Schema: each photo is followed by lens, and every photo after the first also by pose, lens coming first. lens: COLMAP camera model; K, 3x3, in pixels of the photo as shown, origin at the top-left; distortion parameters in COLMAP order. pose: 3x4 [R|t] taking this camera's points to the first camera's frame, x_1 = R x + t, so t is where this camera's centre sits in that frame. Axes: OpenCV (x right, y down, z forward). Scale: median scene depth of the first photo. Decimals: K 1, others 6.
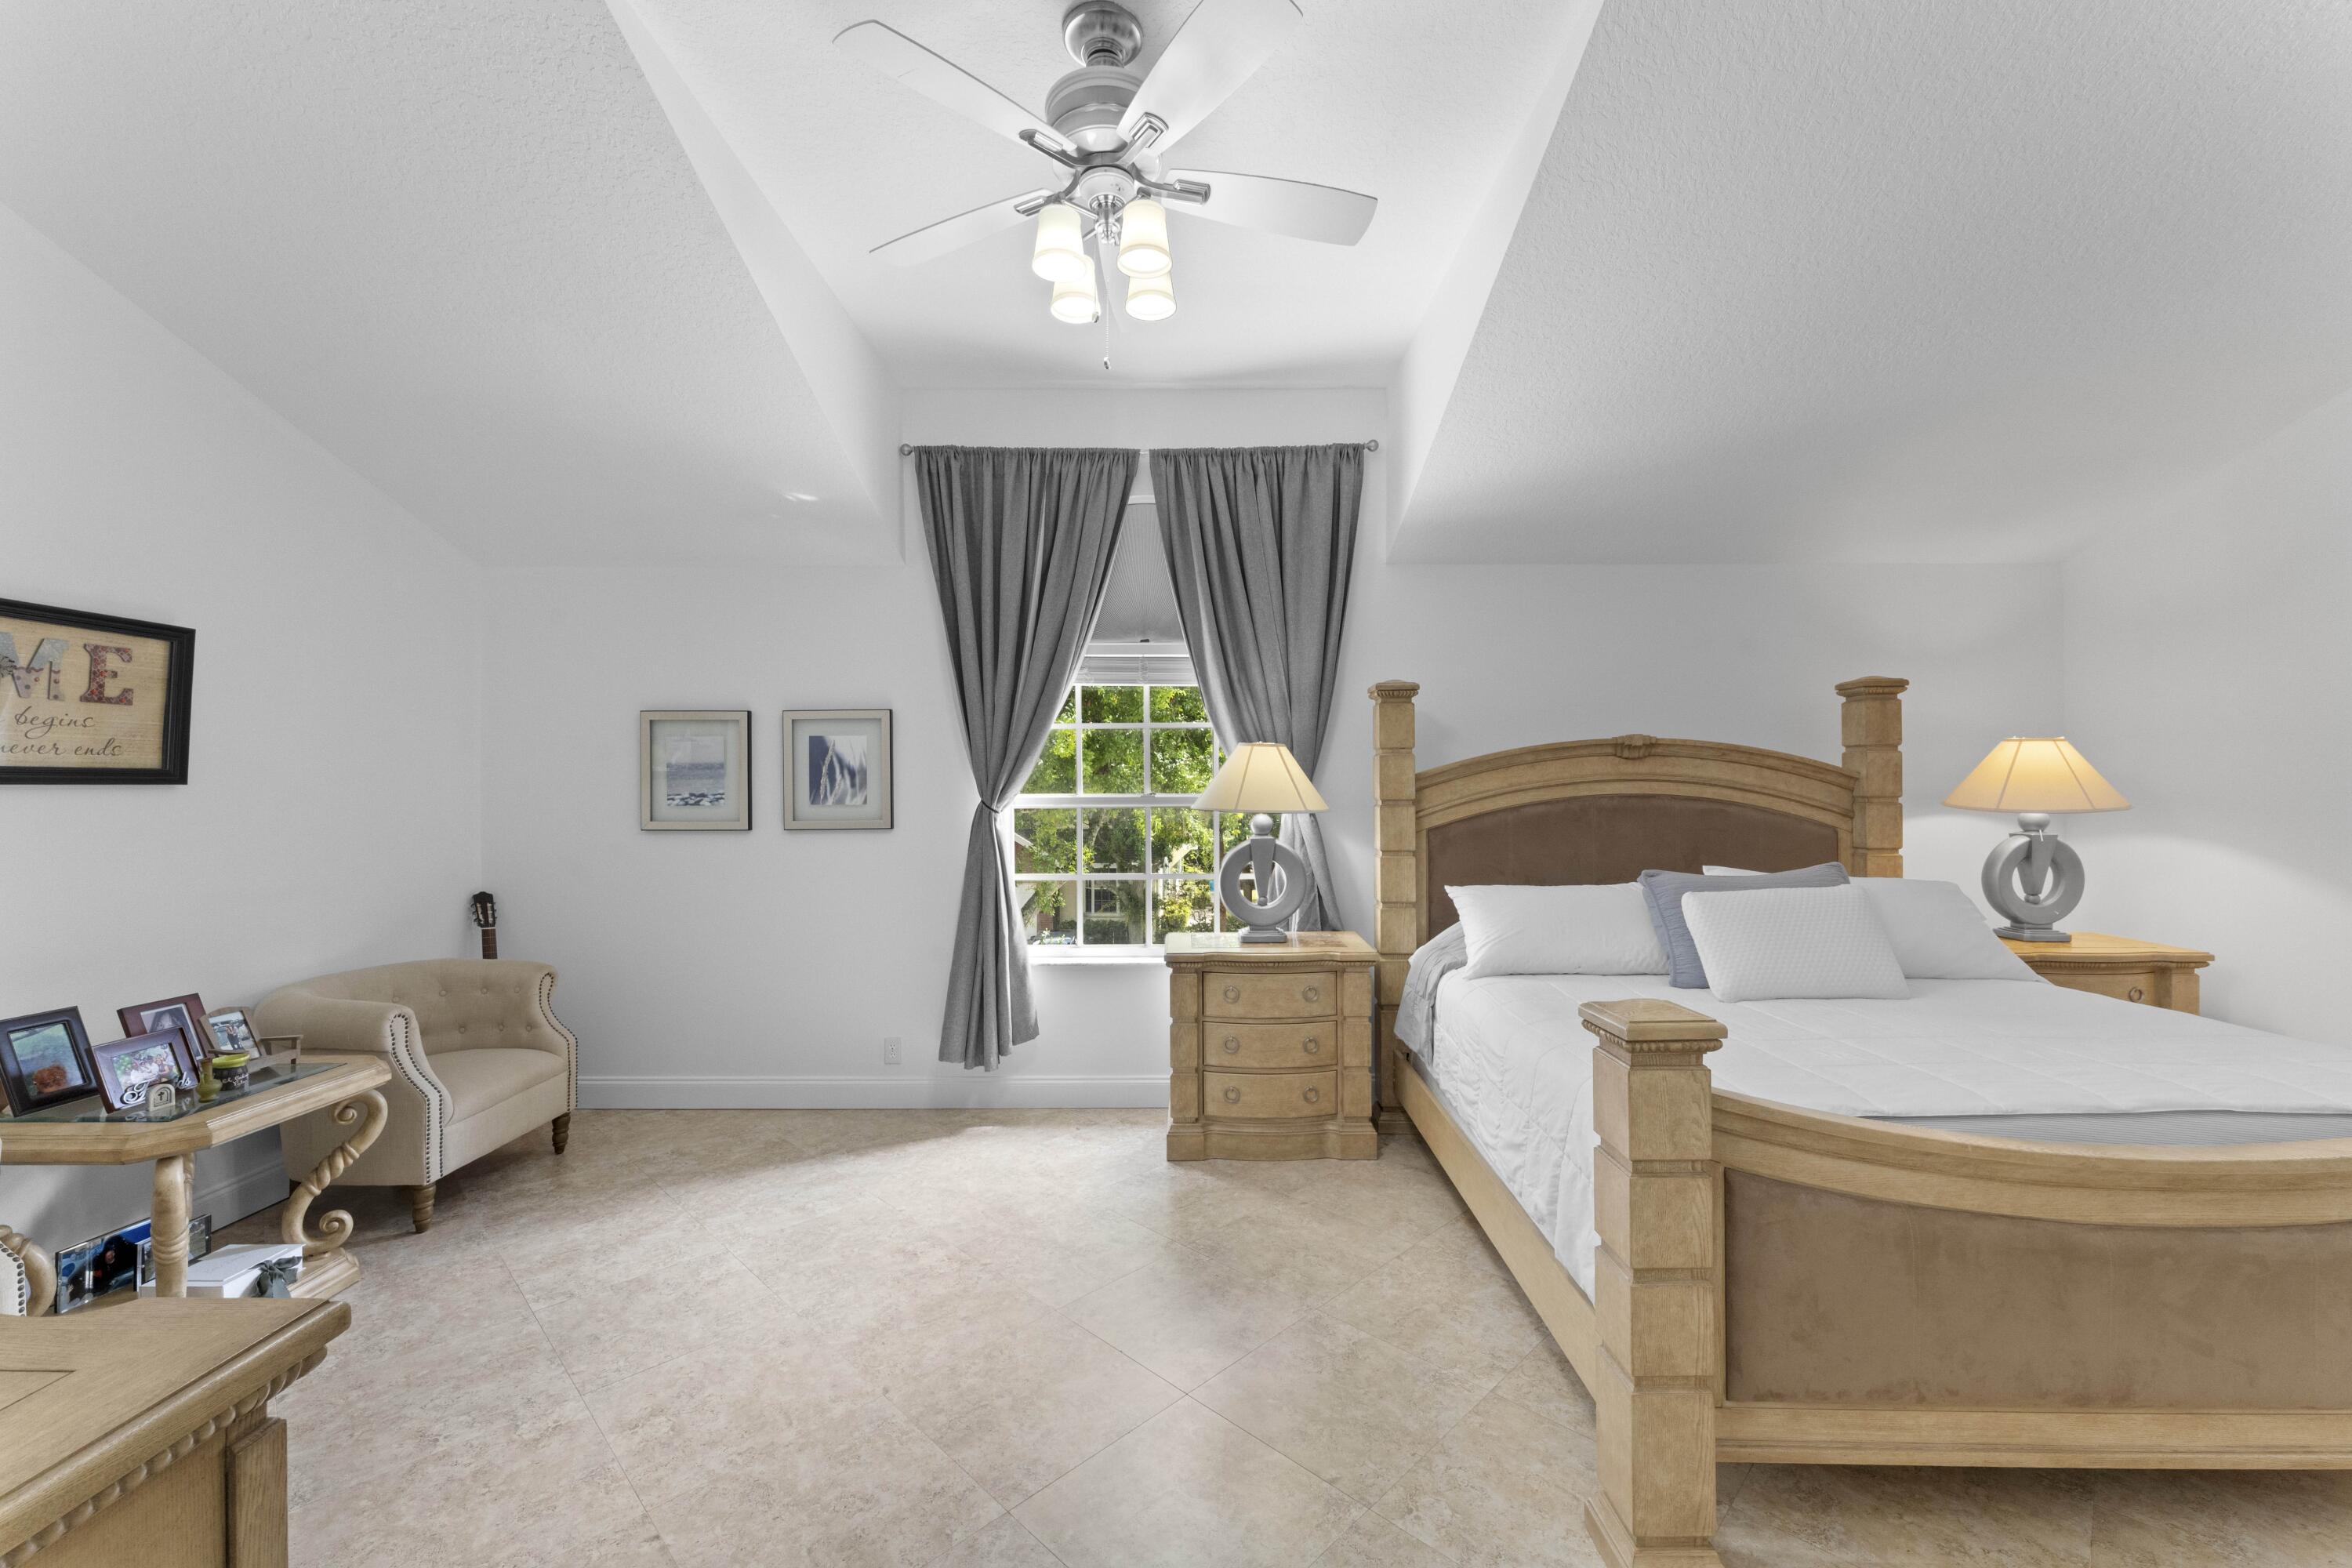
lens RADIAL K [[938.6, 0, 1182.7], [0, 938.6, 779.5], [0, 0, 1]] dist [0.001547, -0.000481]
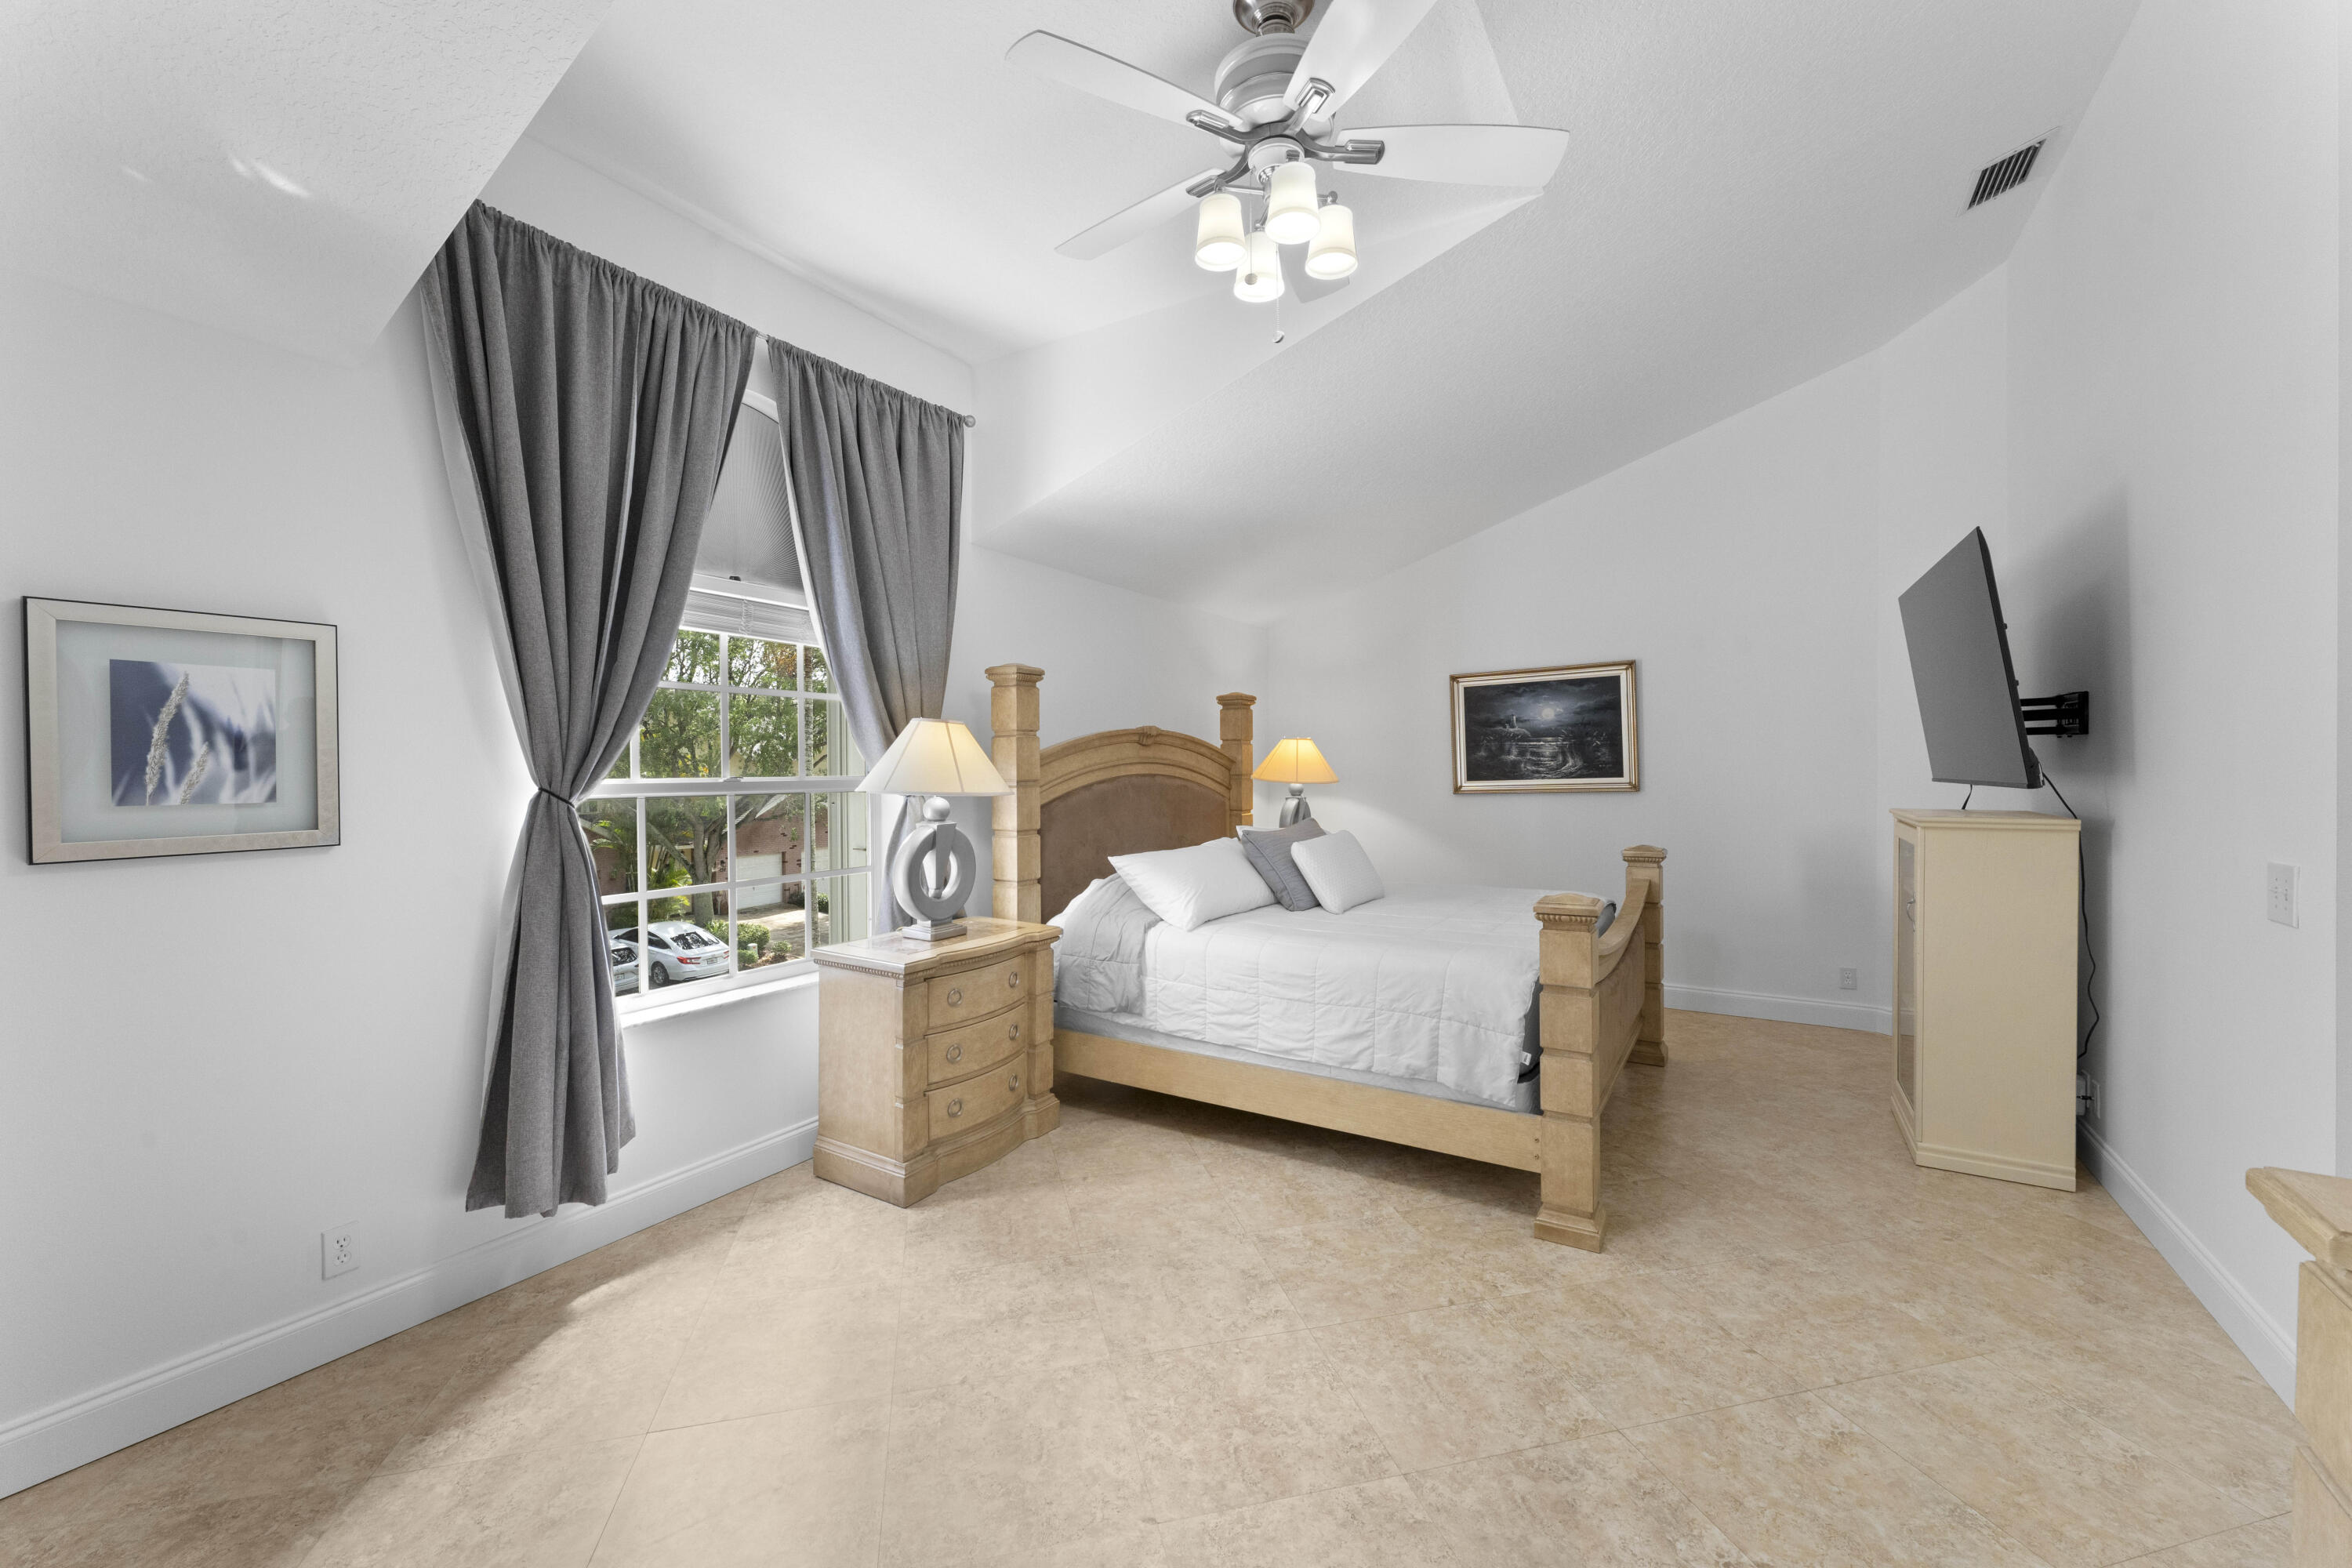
lens RADIAL K [[938.6, 0, 1160.7], [0, 938.6, 775.1], [0, 0, 1]] dist [0.001547, -0.000481]
pose [[0.522735, -0.006461, 0.852471, -0.570614], [-0.003136, 0.999950, 0.009503, 0.005273], [-0.852489, -0.007641, 0.522689, 0.334593]]
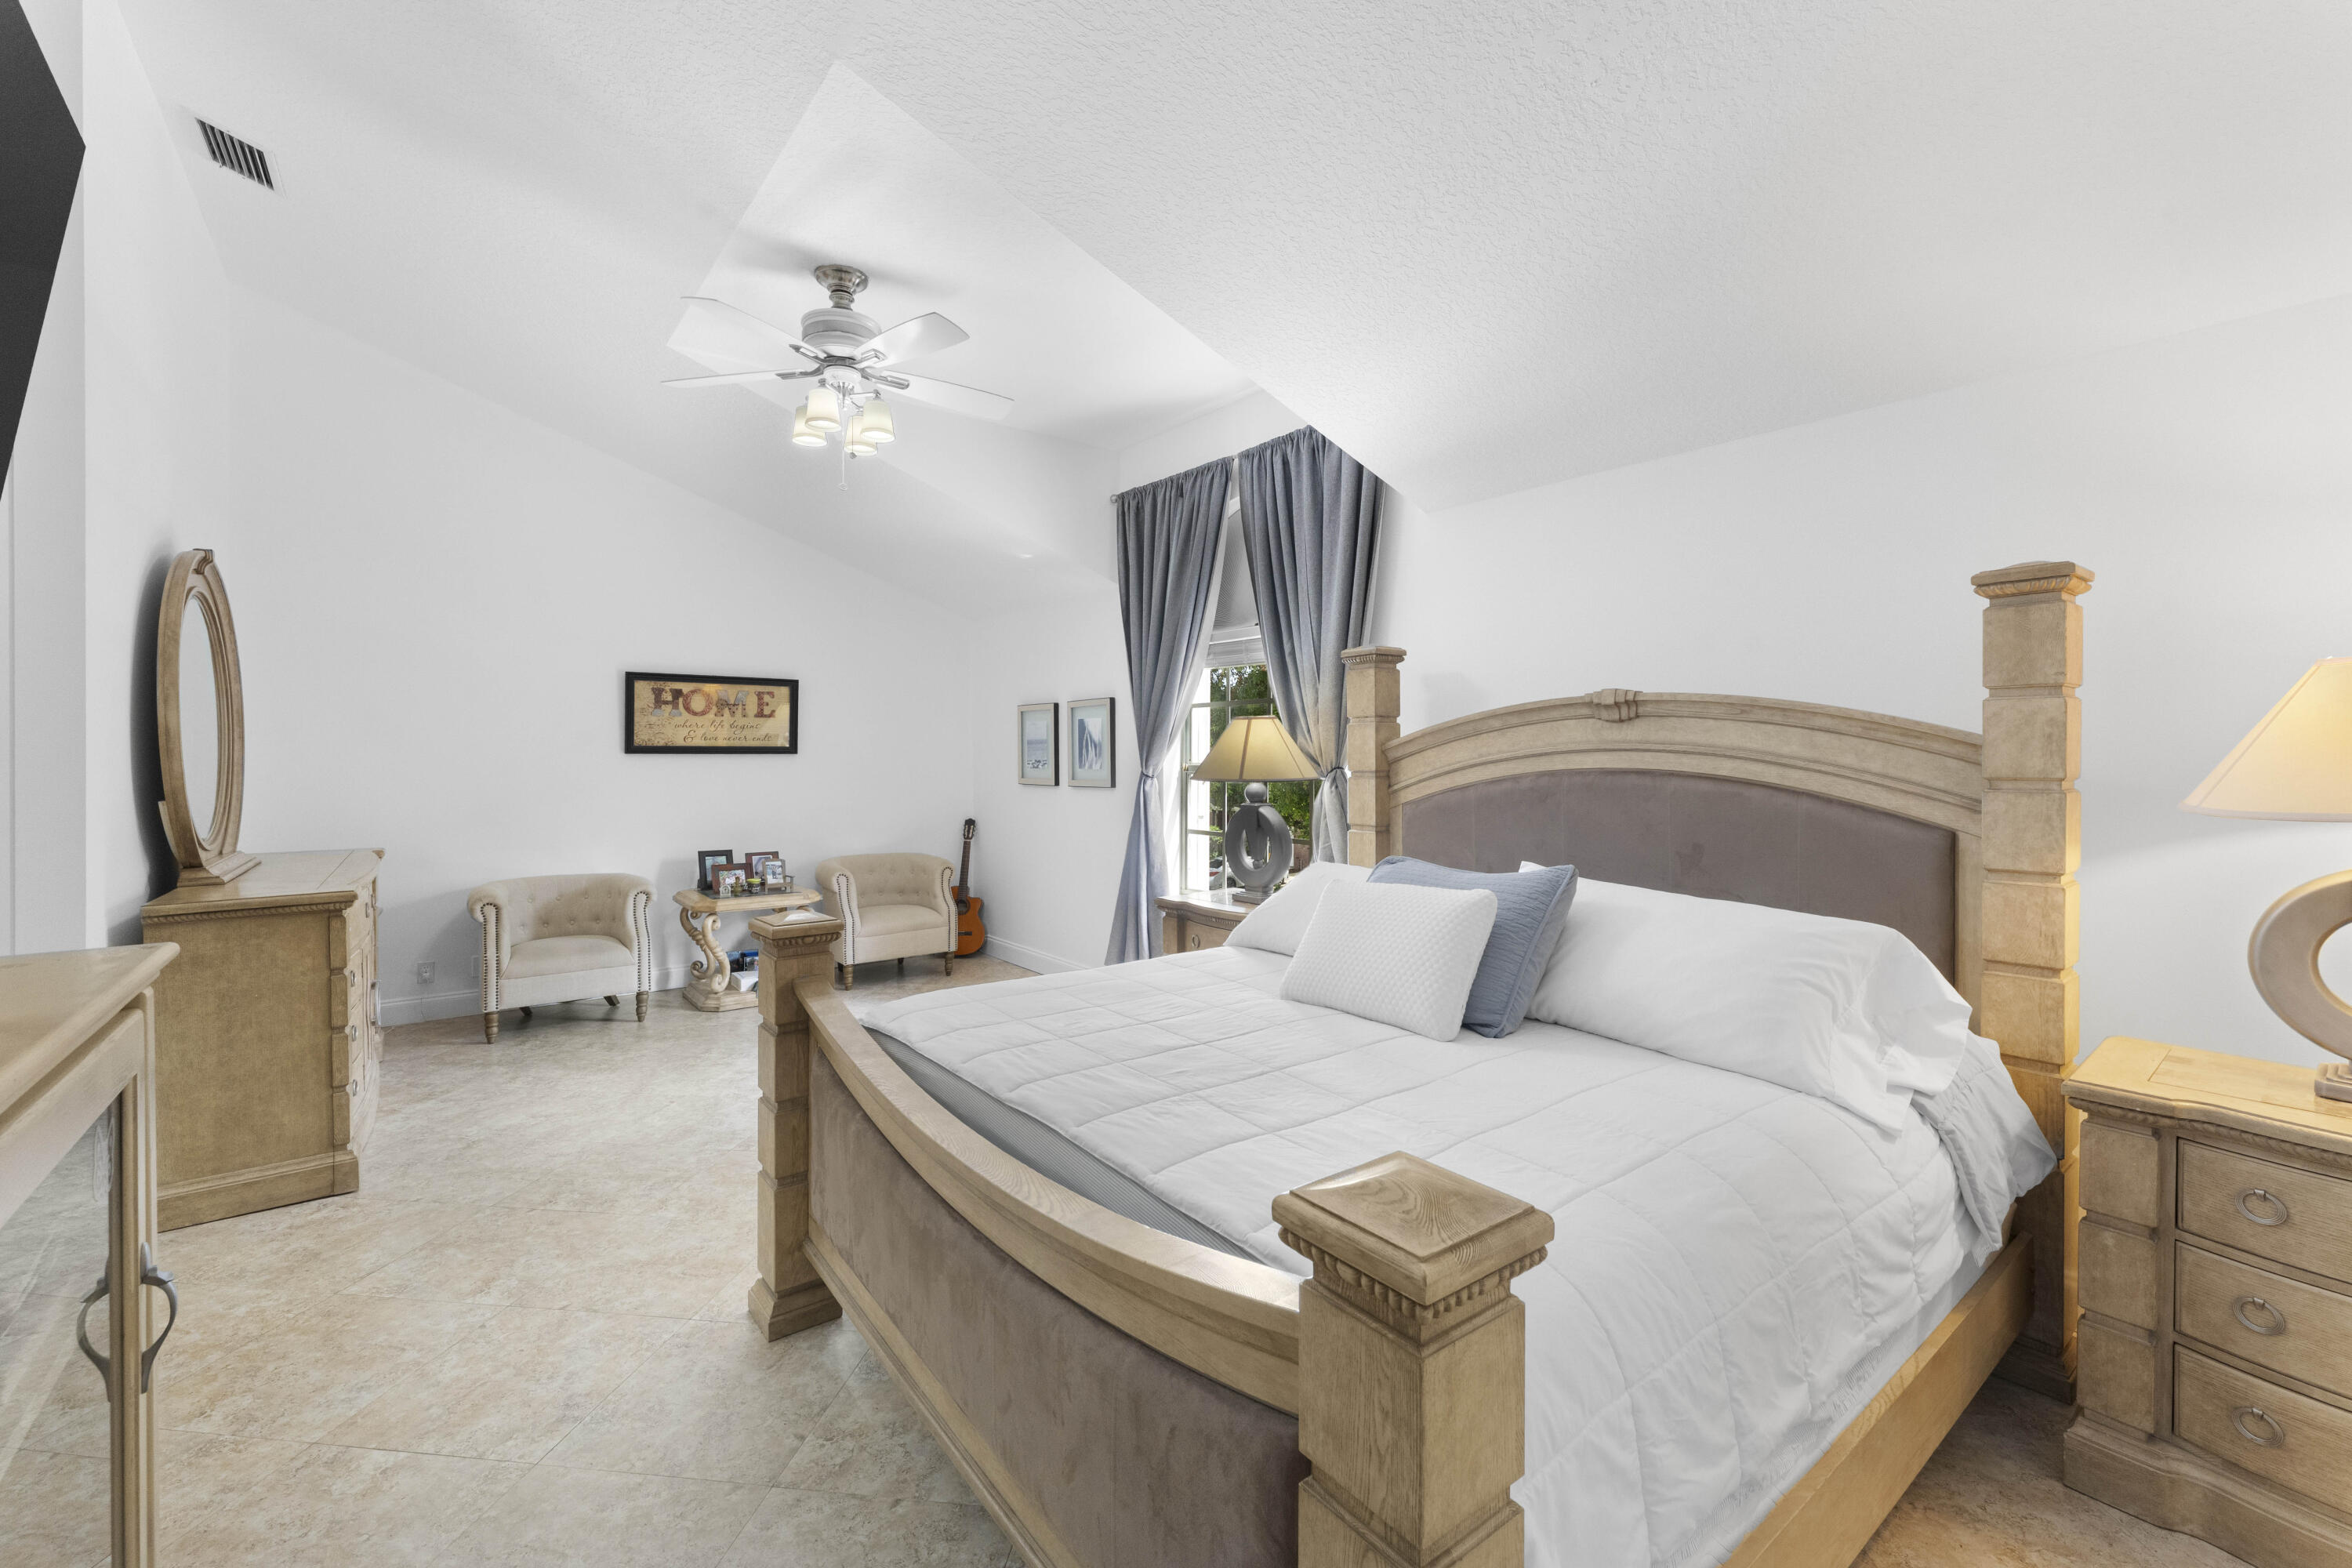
lens RADIAL K [[938.6, 0, 1174.9], [0, 938.6, 761.1], [0, 0, 1]] dist [0.001547, -0.000481]
pose [[0.633624, 0.007089, -0.773609, 0.838065], [0.006088, 0.999881, 0.014149, -0.003130], [0.773618, -0.013674, 0.633505, 0.248757]]
